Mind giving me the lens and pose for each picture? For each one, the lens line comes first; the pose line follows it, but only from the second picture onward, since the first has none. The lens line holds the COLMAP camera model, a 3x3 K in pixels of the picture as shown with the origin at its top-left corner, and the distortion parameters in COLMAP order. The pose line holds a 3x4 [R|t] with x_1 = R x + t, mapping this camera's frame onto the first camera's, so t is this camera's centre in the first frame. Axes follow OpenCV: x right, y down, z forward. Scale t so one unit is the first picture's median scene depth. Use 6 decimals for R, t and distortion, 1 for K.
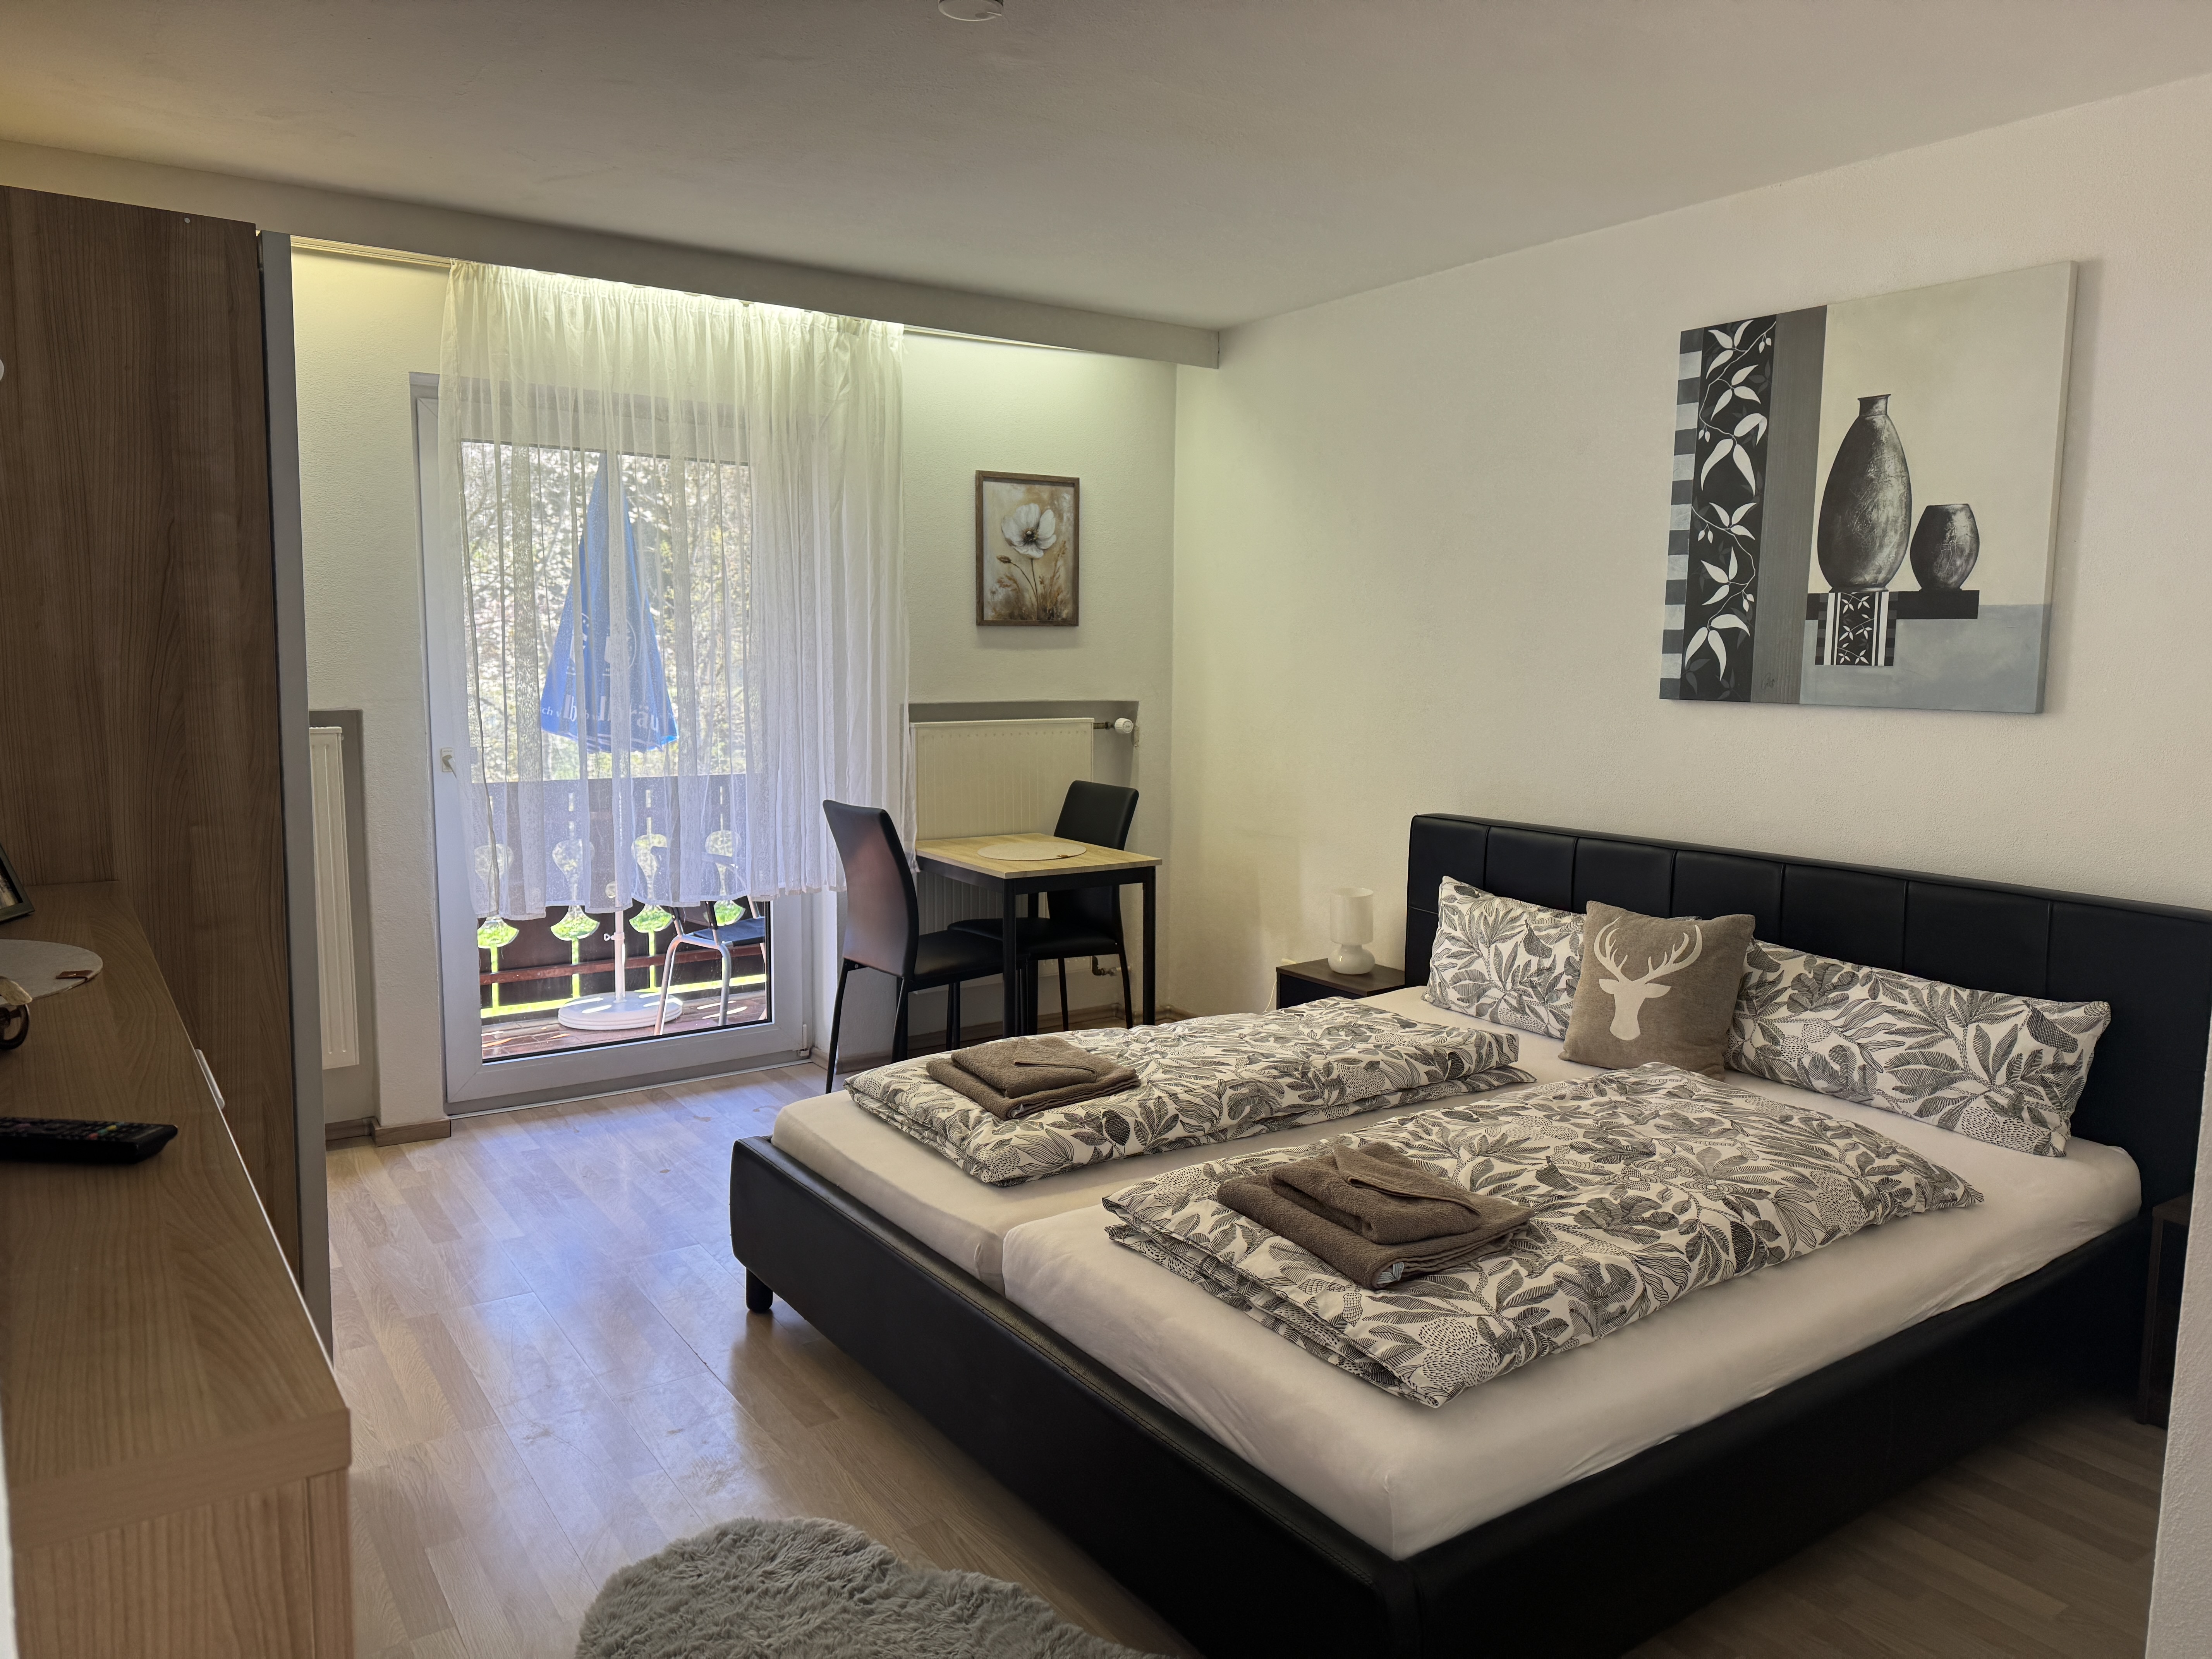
lens RADIAL K [[1528.5, 0, 1096.1], [0, 1528.5, 830.3], [0, 0, 1]] dist [0.149250, -0.291576]
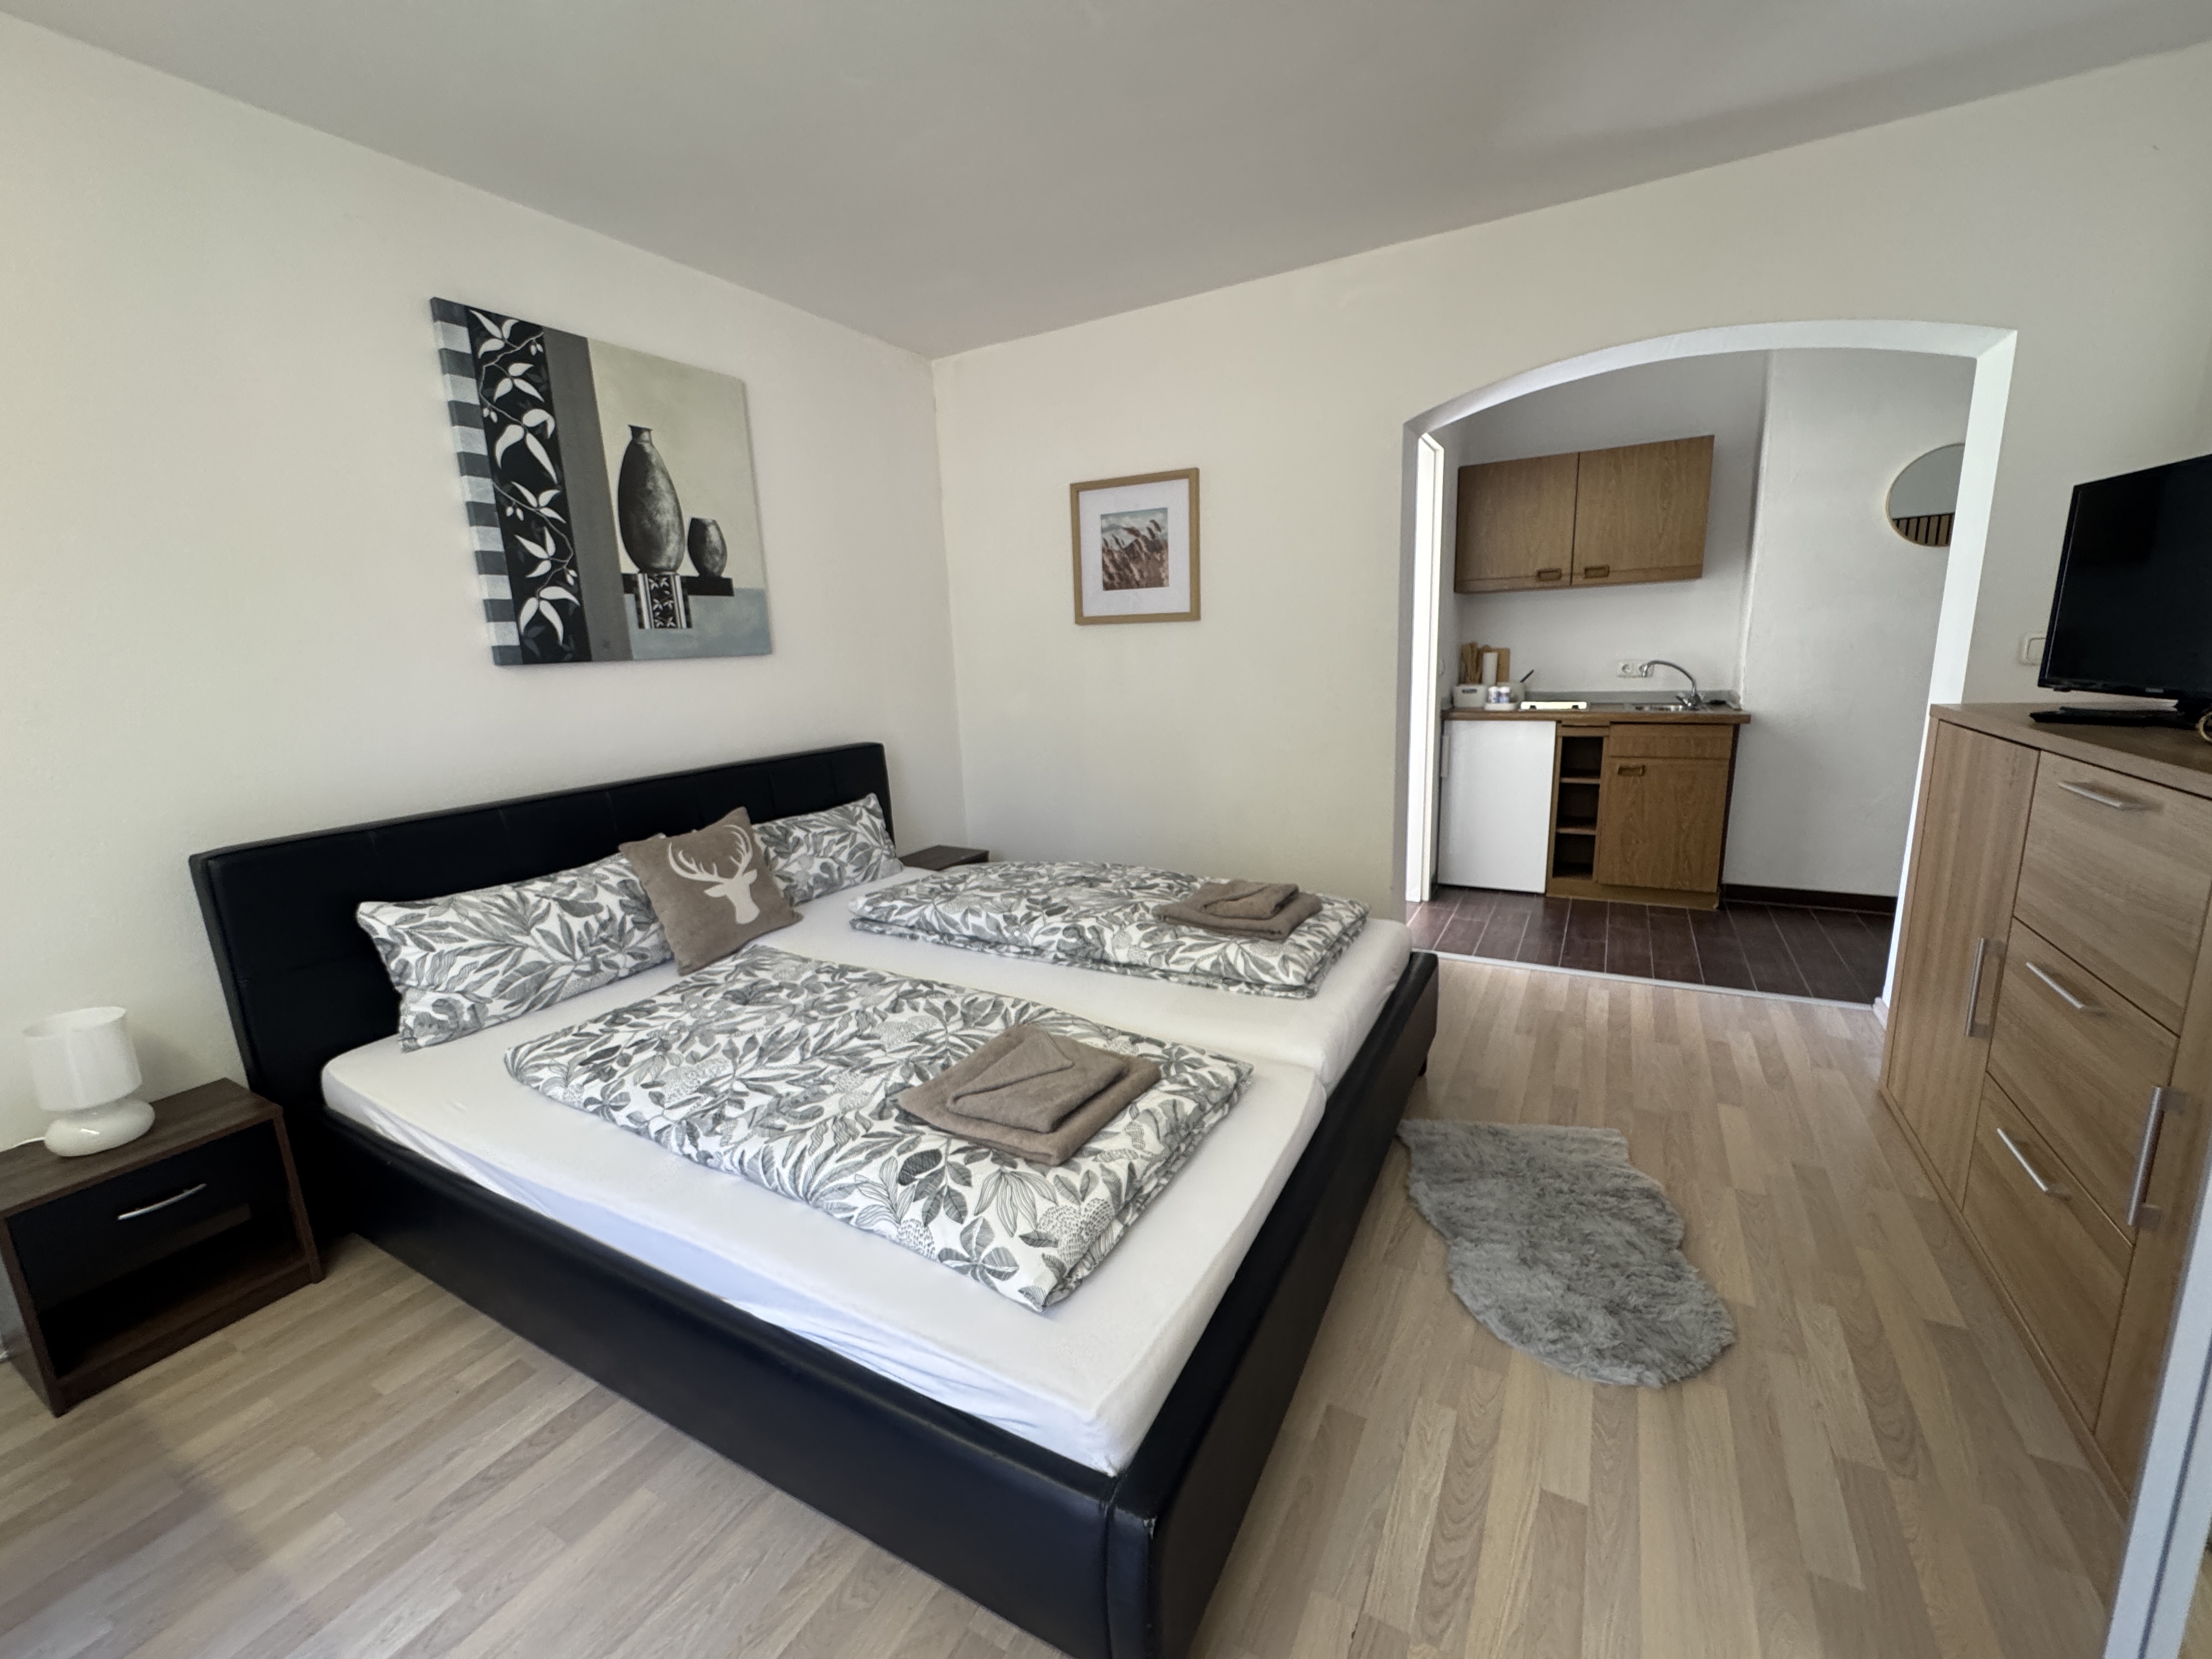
lens RADIAL K [[884.4, 0, 1105.7], [0, 884.4, 826.5], [0, 0, 1]] dist [0.000260, -0.000660]
pose [[-0.442796, -0.174366, 0.879505, -0.406790], [0.146957, 0.953530, 0.263029, -0.086134], [-0.884497, 0.245718, -0.396595, 0.995329]]
